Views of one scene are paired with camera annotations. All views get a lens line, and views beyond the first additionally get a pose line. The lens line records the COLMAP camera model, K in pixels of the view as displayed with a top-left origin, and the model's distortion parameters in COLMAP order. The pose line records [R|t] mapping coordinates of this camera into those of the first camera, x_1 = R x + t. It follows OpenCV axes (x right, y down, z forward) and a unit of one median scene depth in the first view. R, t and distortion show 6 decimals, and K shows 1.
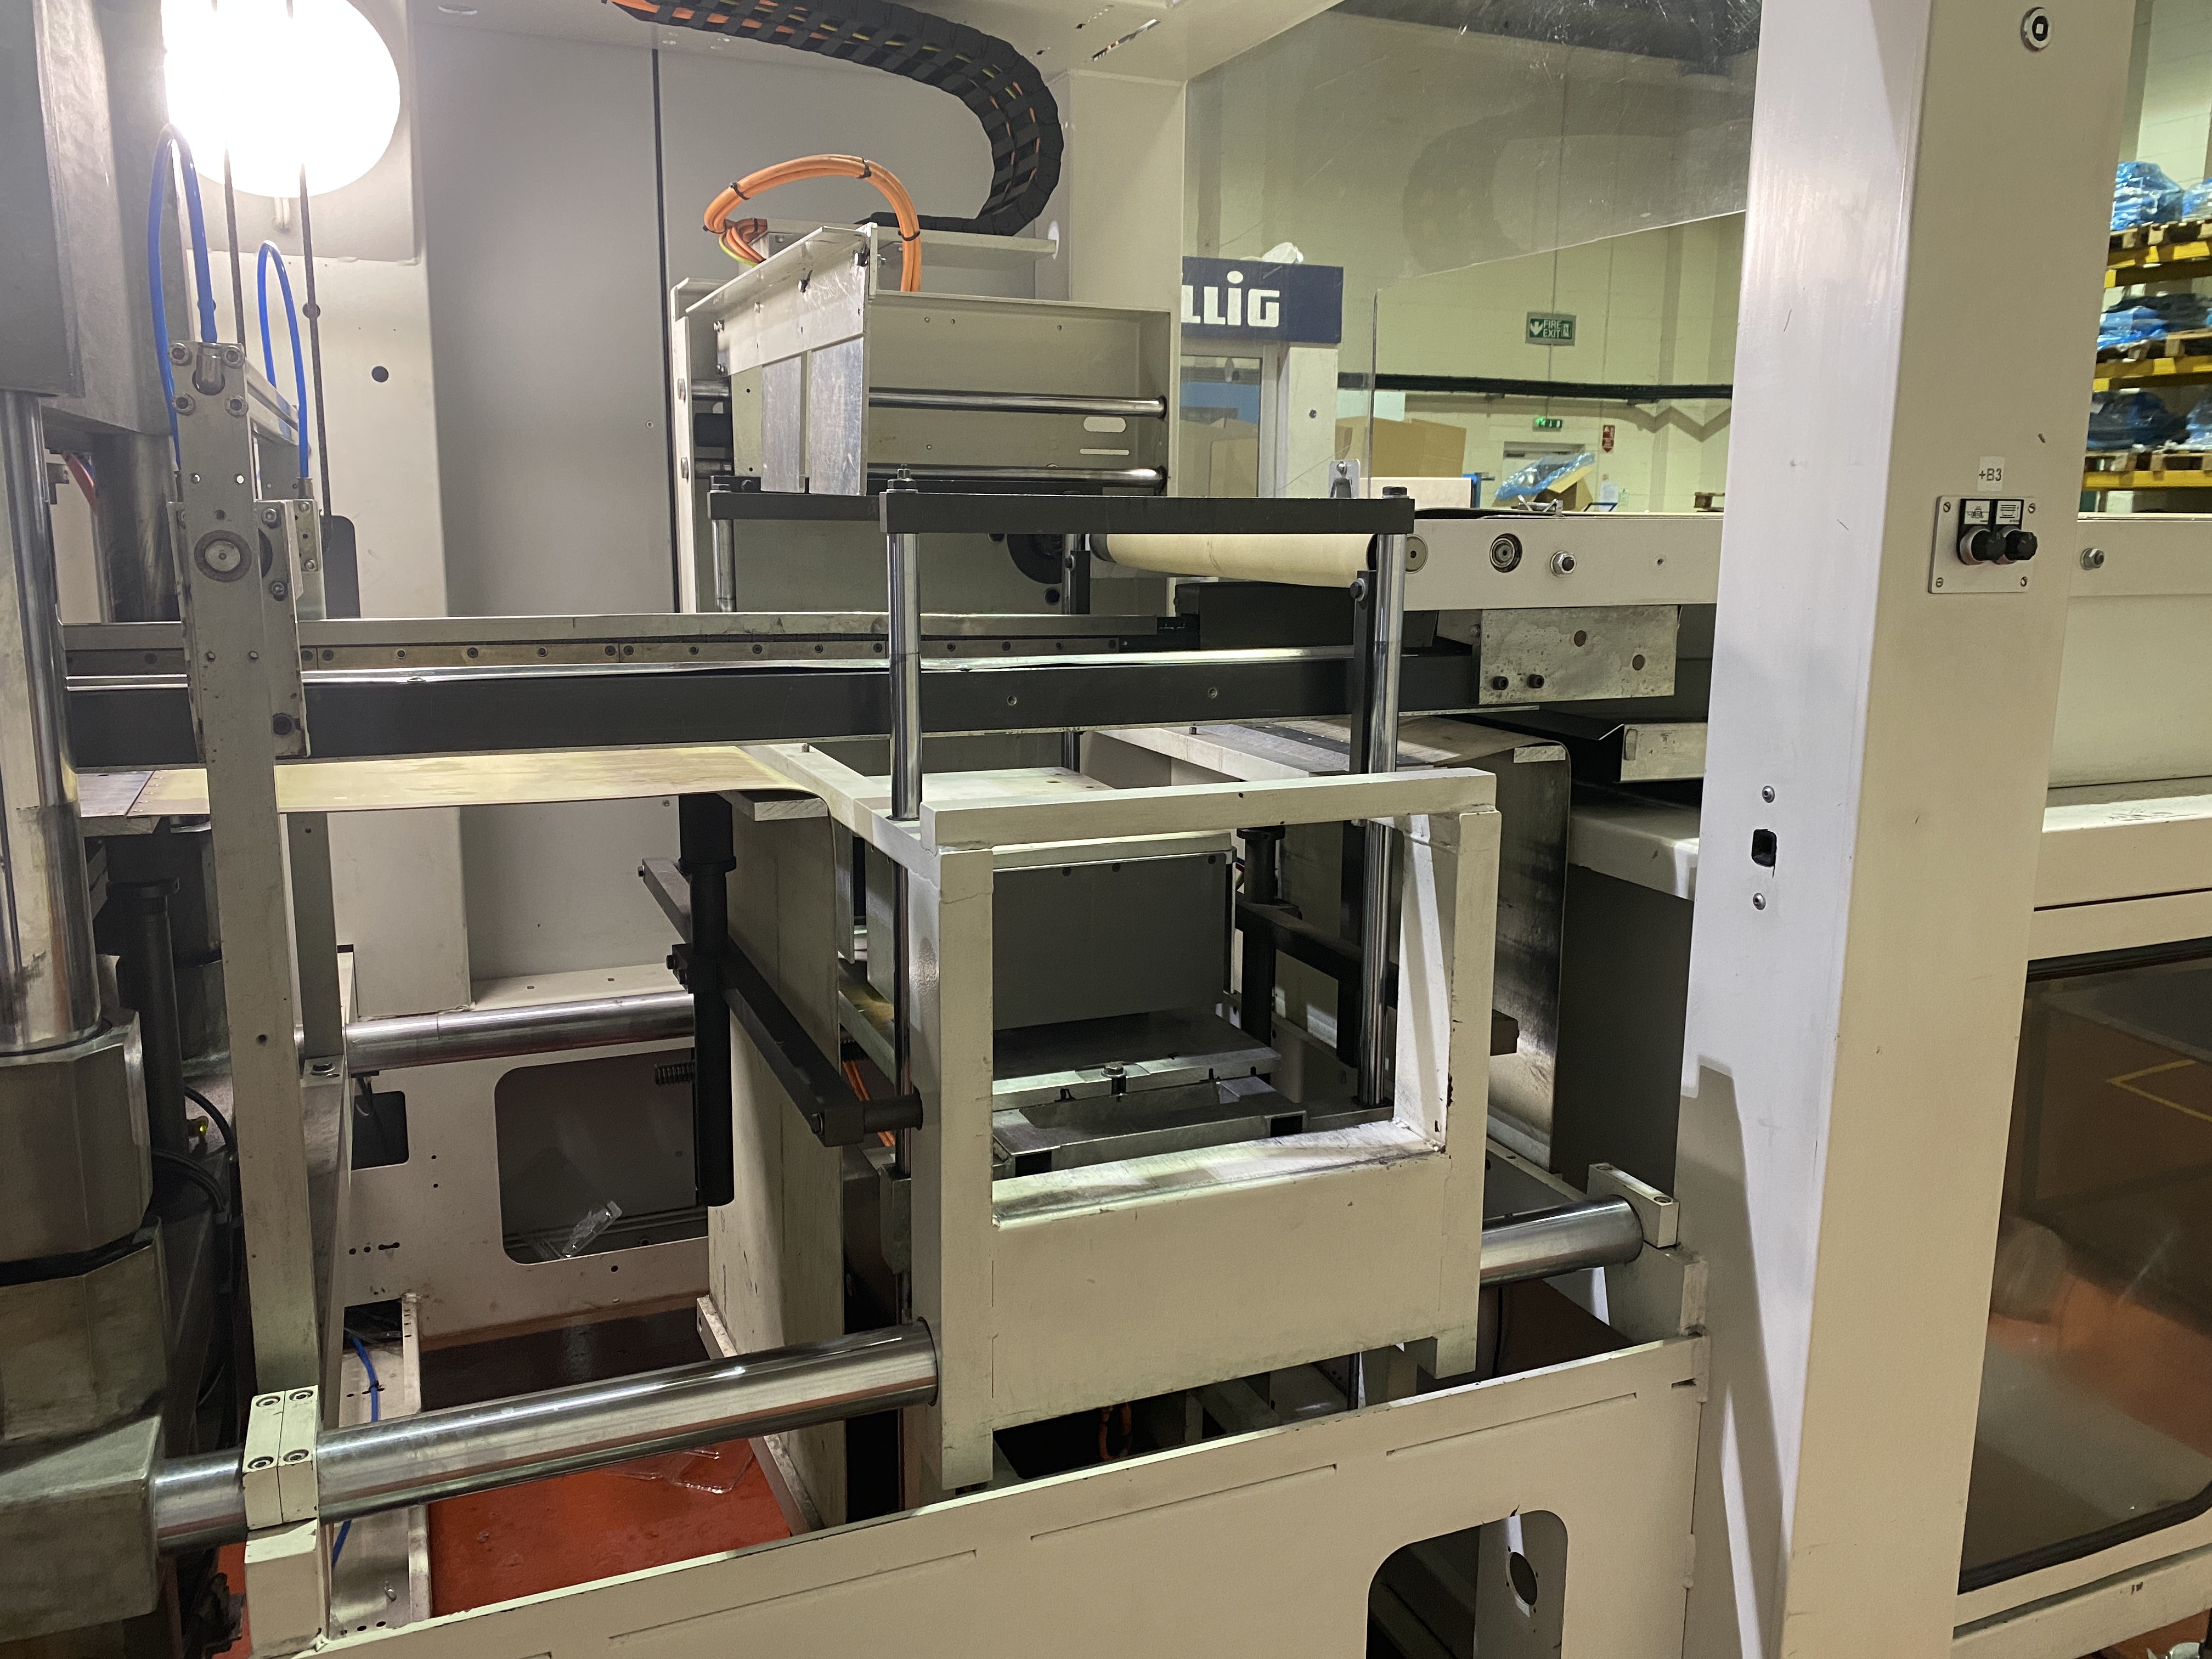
lens RADIAL K [[1693.8, 0, 1115.8], [0, 1693.8, 813.6], [0, 0, 1]] dist [0.024823, -0.023392]
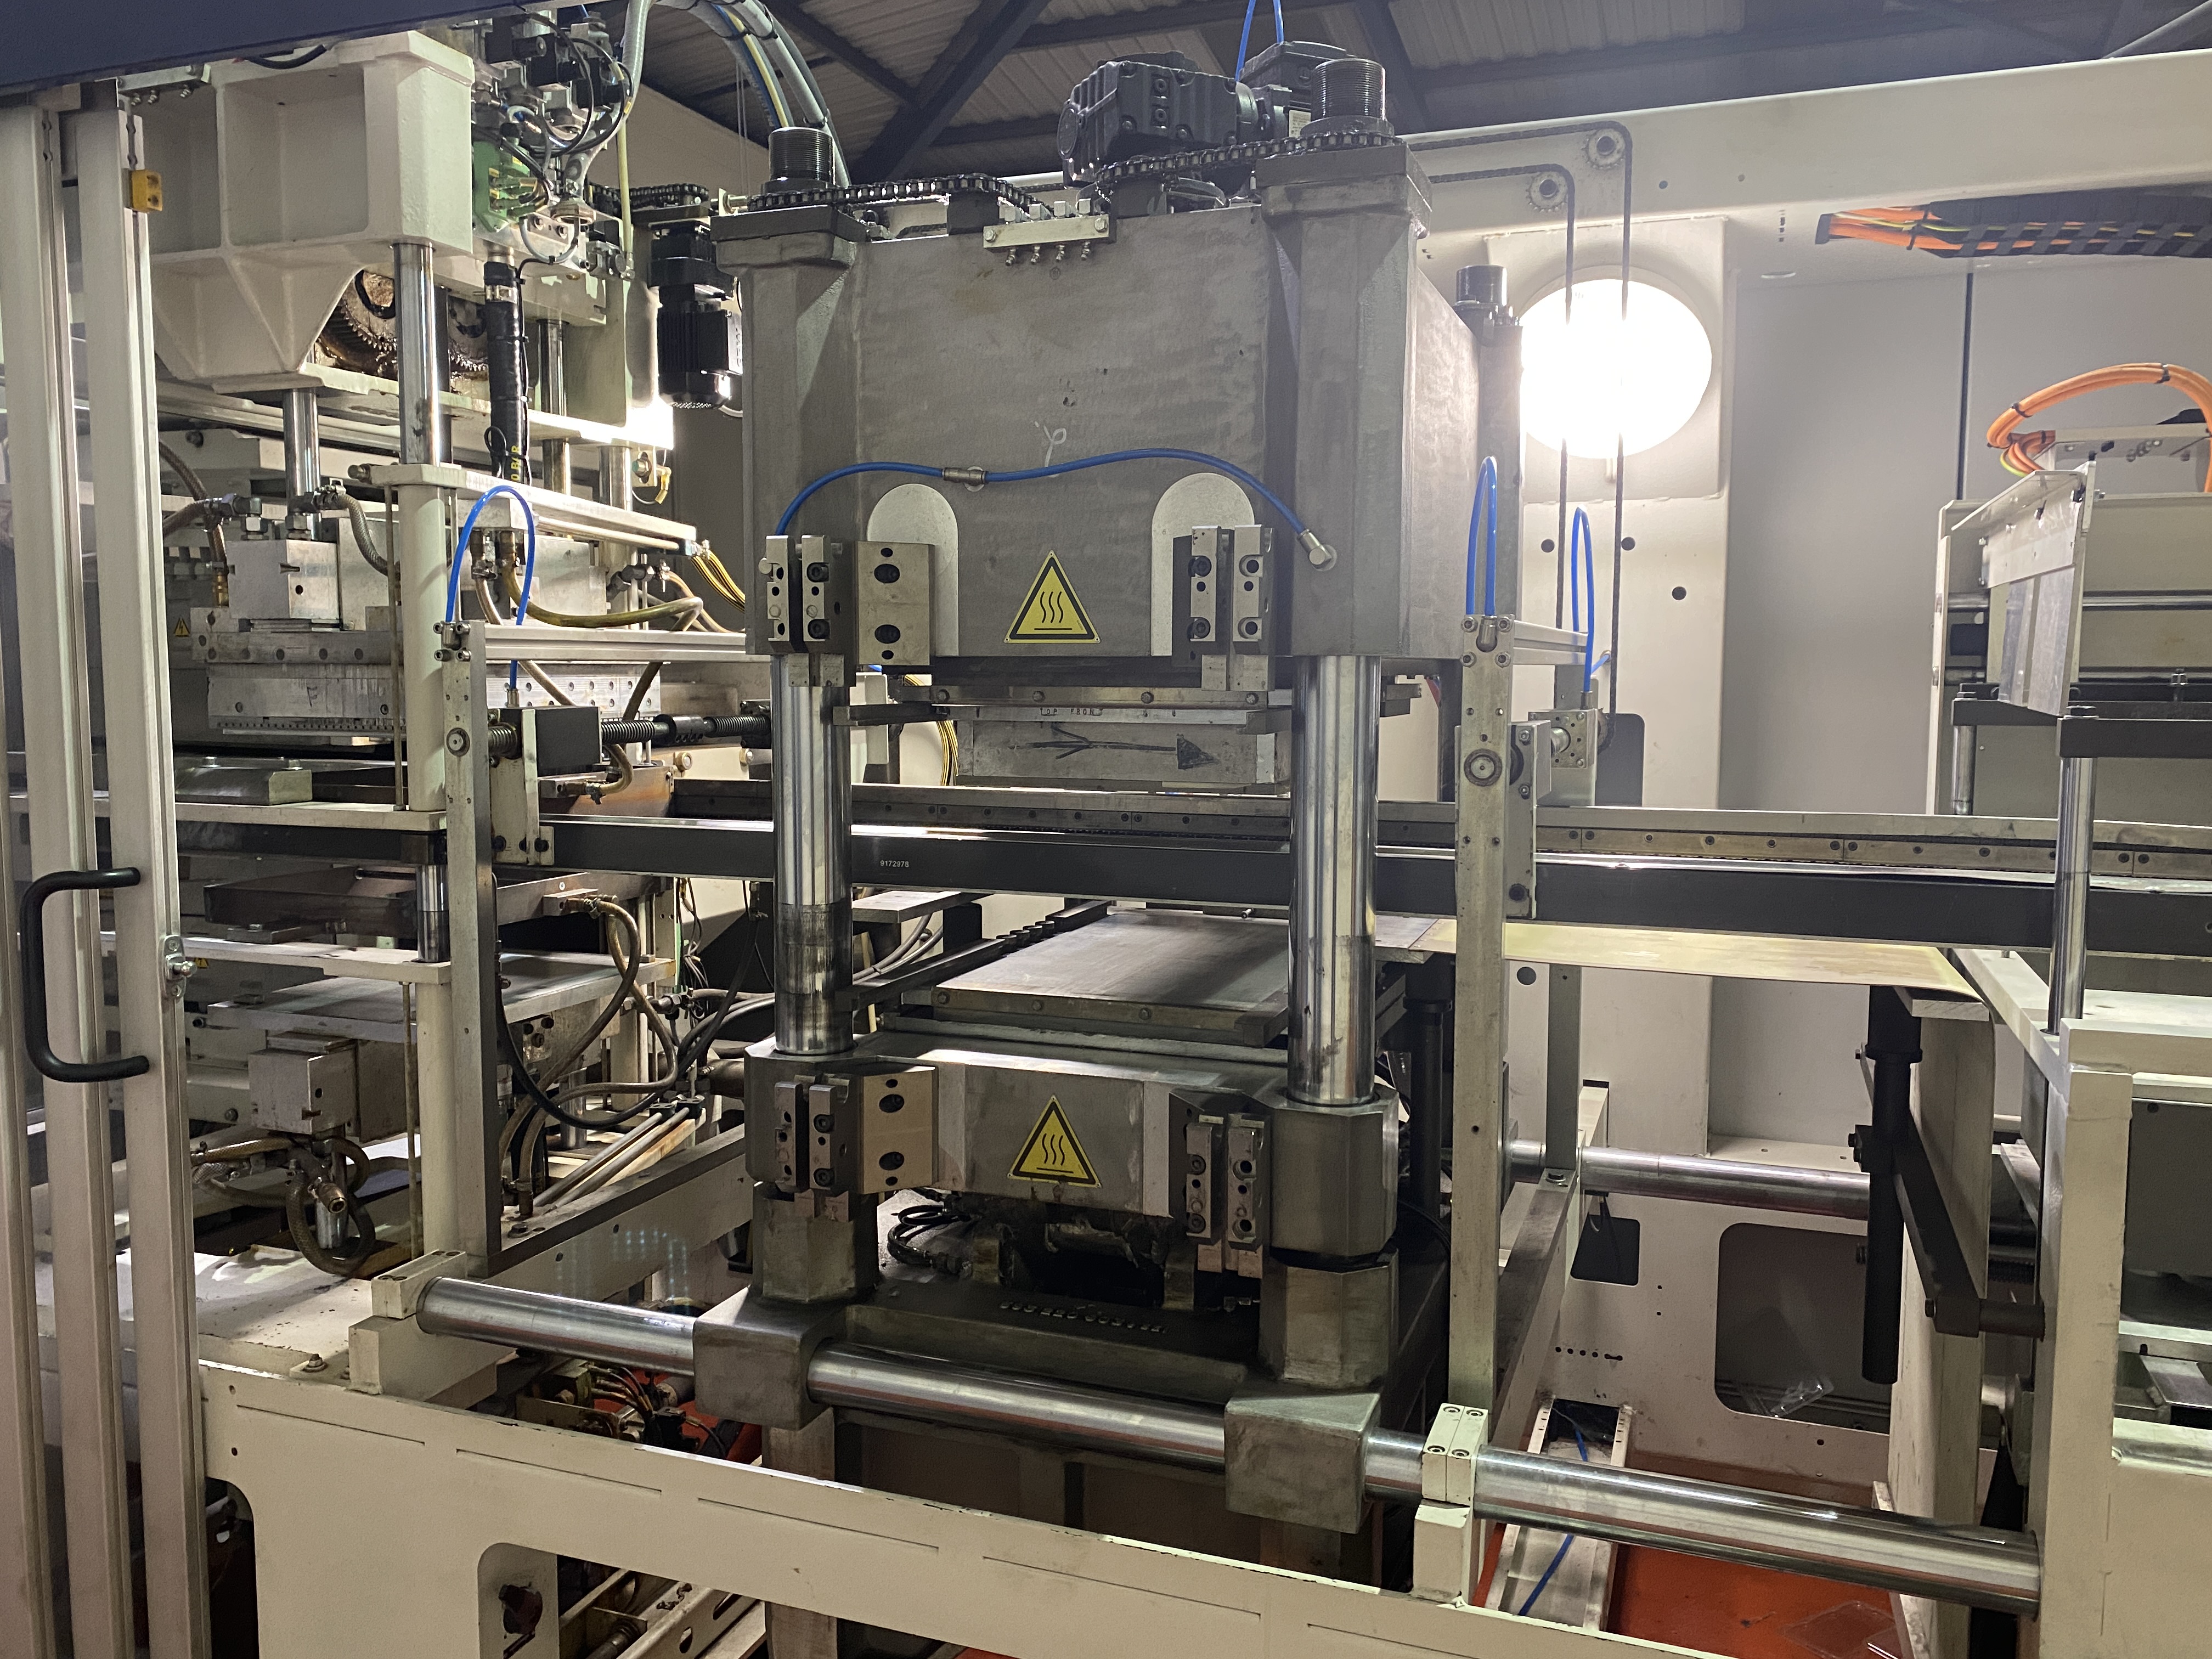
lens RADIAL K [[1693.8, 0, 1110.0], [0, 1693.8, 821.1], [0, 0, 1]] dist [0.024823, -0.023392]
pose [[0.725158, 0.055929, -0.686308, 0.151288], [-0.120004, 0.991708, -0.045981, -0.007781], [0.678045, 0.115703, 0.725856, -0.143830]]
